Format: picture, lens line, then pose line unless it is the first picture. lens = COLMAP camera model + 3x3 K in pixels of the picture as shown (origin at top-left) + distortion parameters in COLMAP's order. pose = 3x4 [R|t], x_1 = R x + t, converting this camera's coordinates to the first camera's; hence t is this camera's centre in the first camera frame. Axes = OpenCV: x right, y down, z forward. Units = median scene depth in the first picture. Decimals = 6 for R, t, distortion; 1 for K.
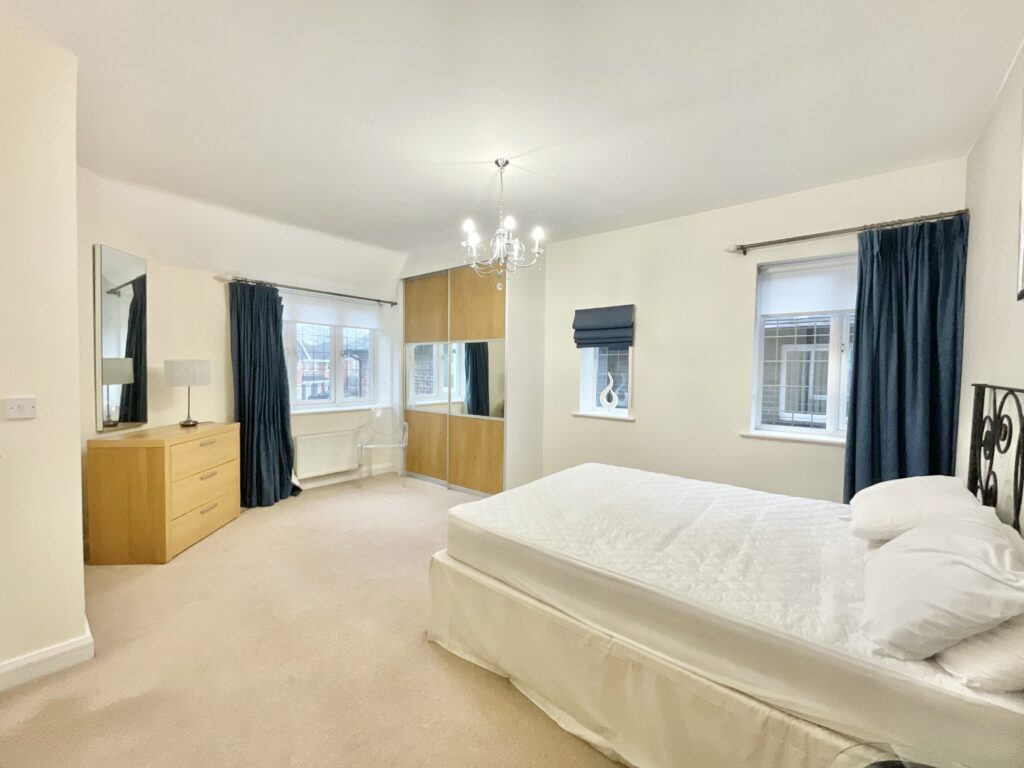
lens RADIAL K [[409.0, 0, 511.4], [0, 409.0, 381.7], [0, 0, 1]] dist [0.002012, 0.000220]
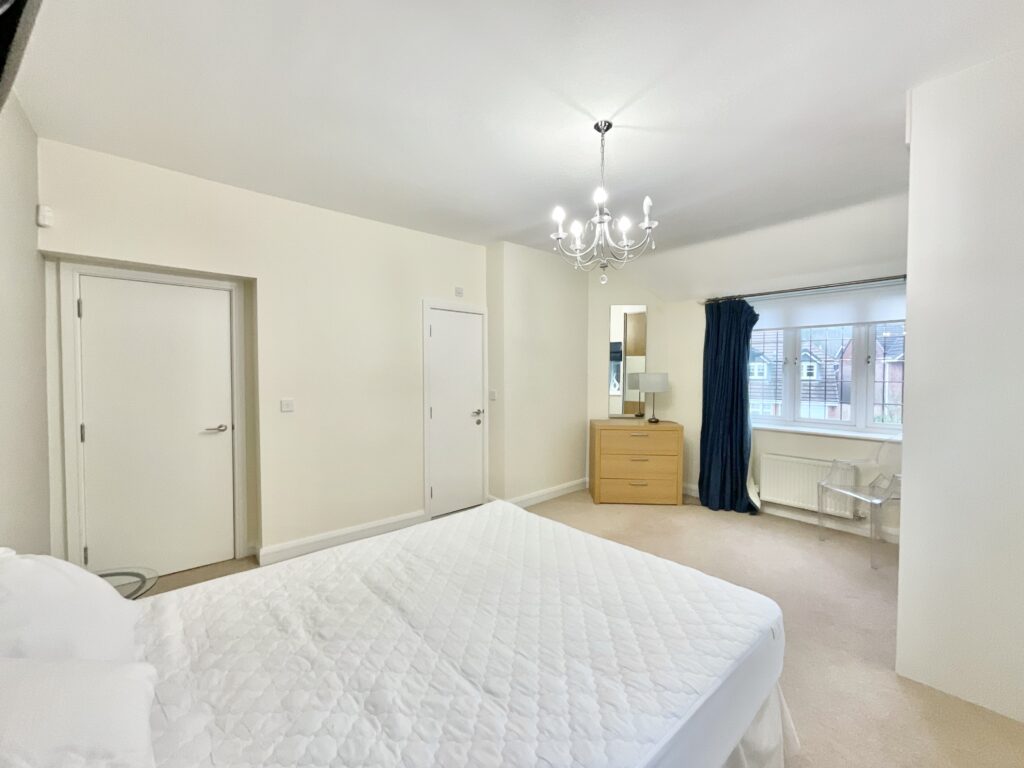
lens RADIAL K [[409.0, 0, 511.4], [0, 409.0, 381.7], [0, 0, 1]] dist [0.002012, 0.000220]
pose [[-0.145129, 0.010133, -0.989361, 0.605784], [-0.036803, 0.999200, 0.015633, -0.028019], [0.988728, 0.038681, -0.144640, 0.719594]]
